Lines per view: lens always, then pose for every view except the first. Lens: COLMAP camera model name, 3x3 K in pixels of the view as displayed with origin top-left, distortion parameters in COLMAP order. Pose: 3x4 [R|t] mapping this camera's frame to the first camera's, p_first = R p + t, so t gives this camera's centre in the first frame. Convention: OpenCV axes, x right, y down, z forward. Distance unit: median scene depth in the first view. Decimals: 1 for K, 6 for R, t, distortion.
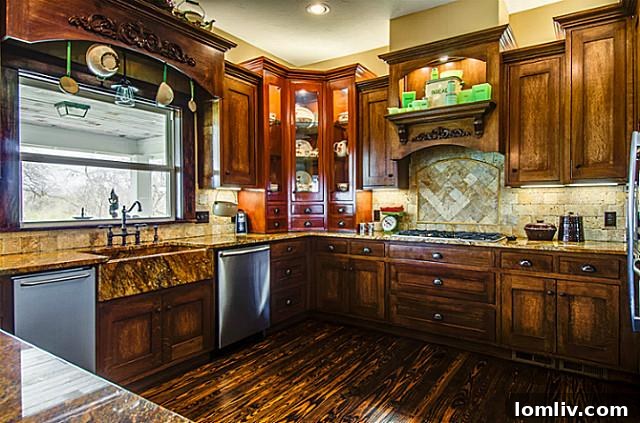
lens RADIAL K [[382.6, 0, 320.7], [0, 382.6, 208.4], [0, 0, 1]] dist [-0.001511, -0.001115]
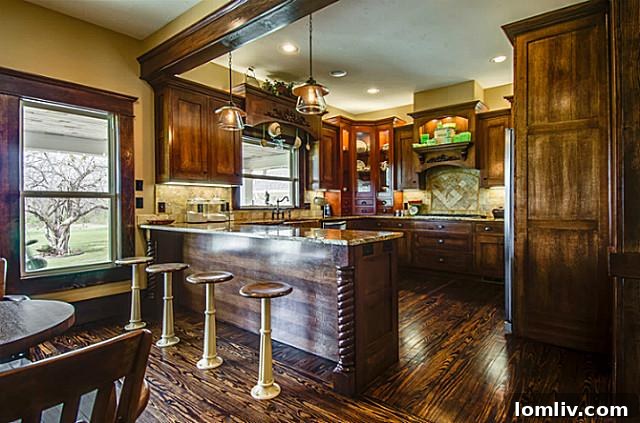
lens RADIAL K [[340.8, 0, 318.9], [0, 340.8, 207.4], [0, 0, 1]] dist [-0.001176, -0.000138]
pose [[0.995752, -0.001375, -0.092066, -0.109895], [0.001015, 0.999992, -0.003952, 0.035840], [0.092070, 0.003842, 0.995745, -0.595426]]
